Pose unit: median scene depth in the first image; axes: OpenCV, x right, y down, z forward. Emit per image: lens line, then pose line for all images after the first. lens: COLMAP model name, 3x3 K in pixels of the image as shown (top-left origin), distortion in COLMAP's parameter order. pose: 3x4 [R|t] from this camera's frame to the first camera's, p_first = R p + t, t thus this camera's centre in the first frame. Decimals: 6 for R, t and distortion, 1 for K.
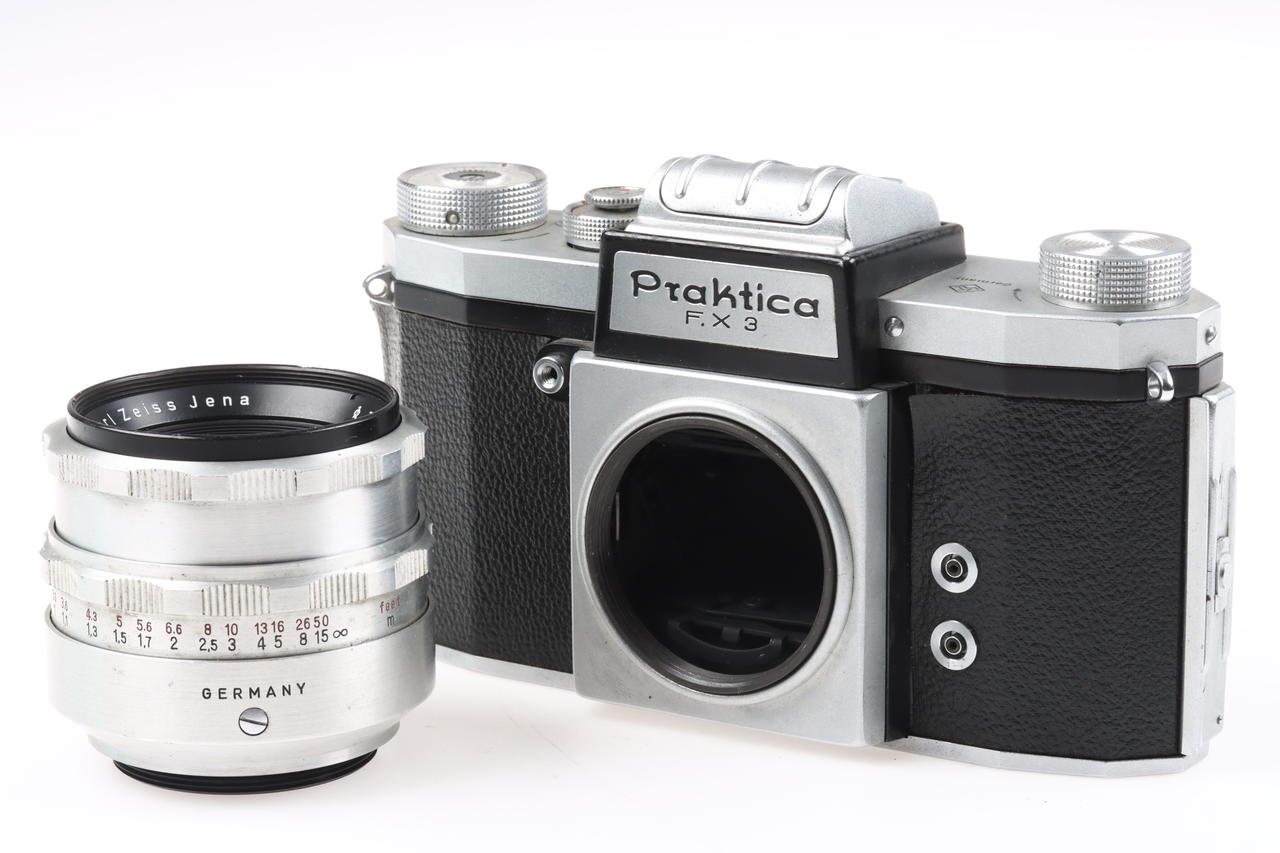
lens RADIAL K [[3794.1, 0, 640.0], [0, 3794.1, 426.5], [0, 0, 1]] dist [0.021226, -0.254915]
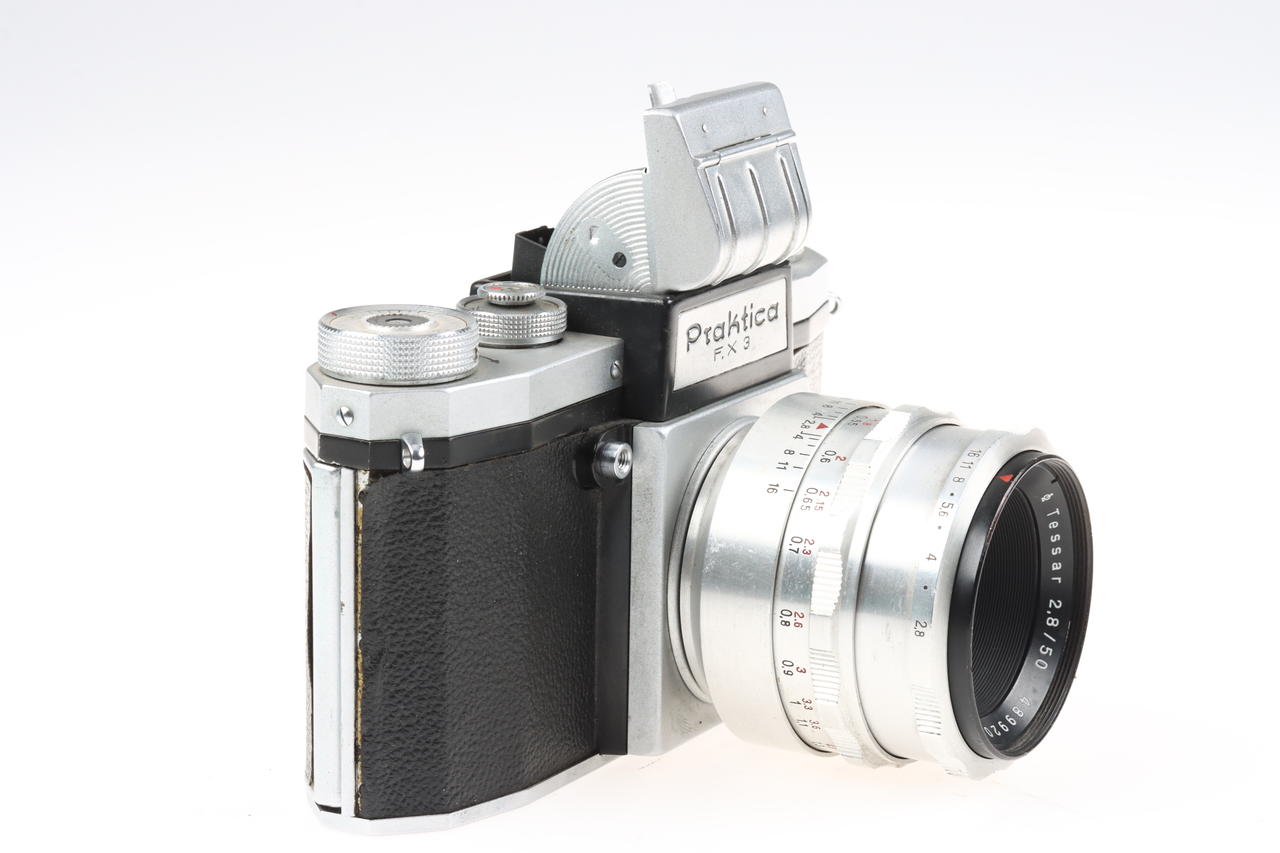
lens RADIAL K [[3794.1, 0, 640.0], [0, 3794.1, 426.5], [0, 0, 1]] dist [0.021226, -0.254915]
pose [[-0.042116, -0.229999, 0.972279, -1.049244], [0.213202, 0.948659, 0.233647, -0.268649], [-0.976100, 0.217132, 0.009082, 1.026185]]
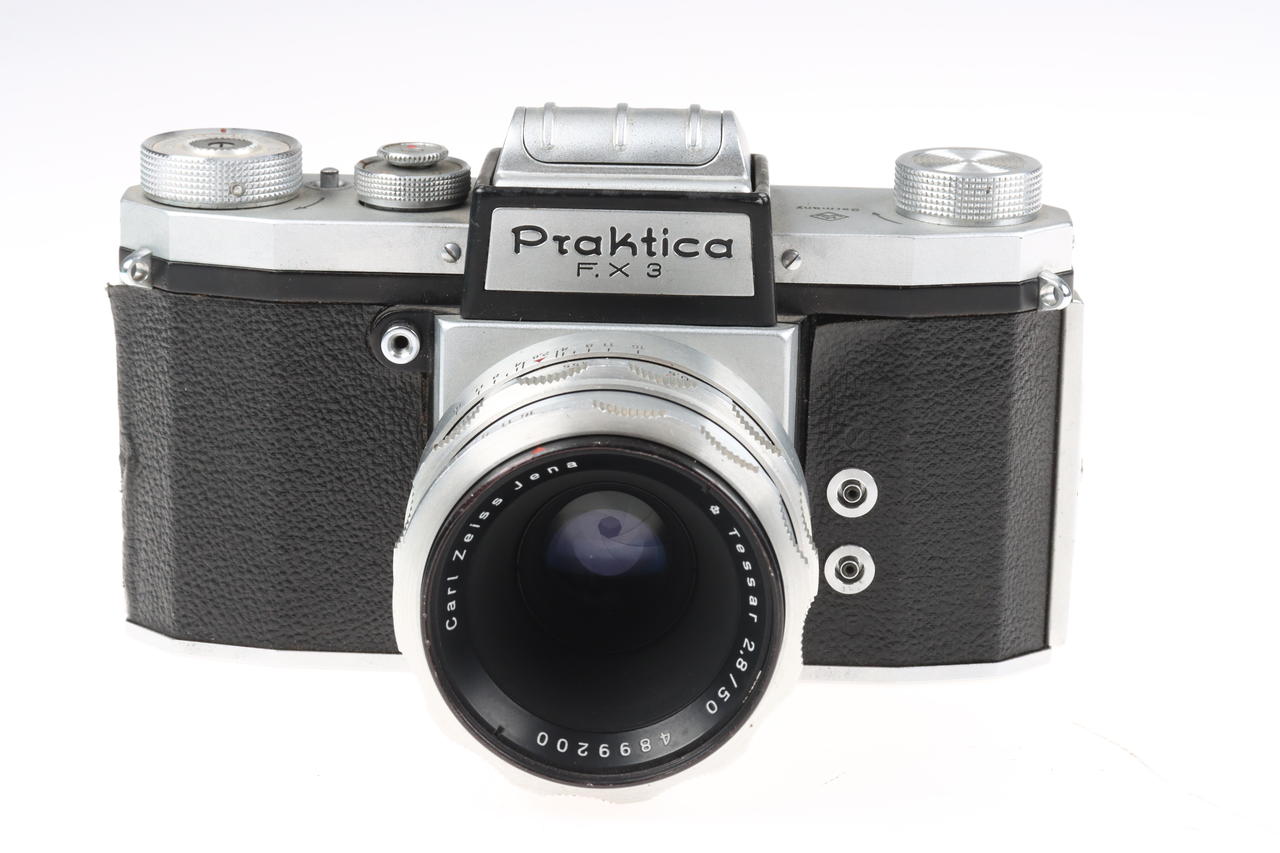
lens RADIAL K [[3794.1, 0, 640.0], [0, 3794.1, 426.5], [0, 0, 1]] dist [0.021226, -0.254915]
pose [[0.876779, -0.110453, 0.468036, -0.436945], [0.098056, 0.993880, 0.050860, -0.037151], [-0.470790, 0.001301, 0.882245, 0.138122]]
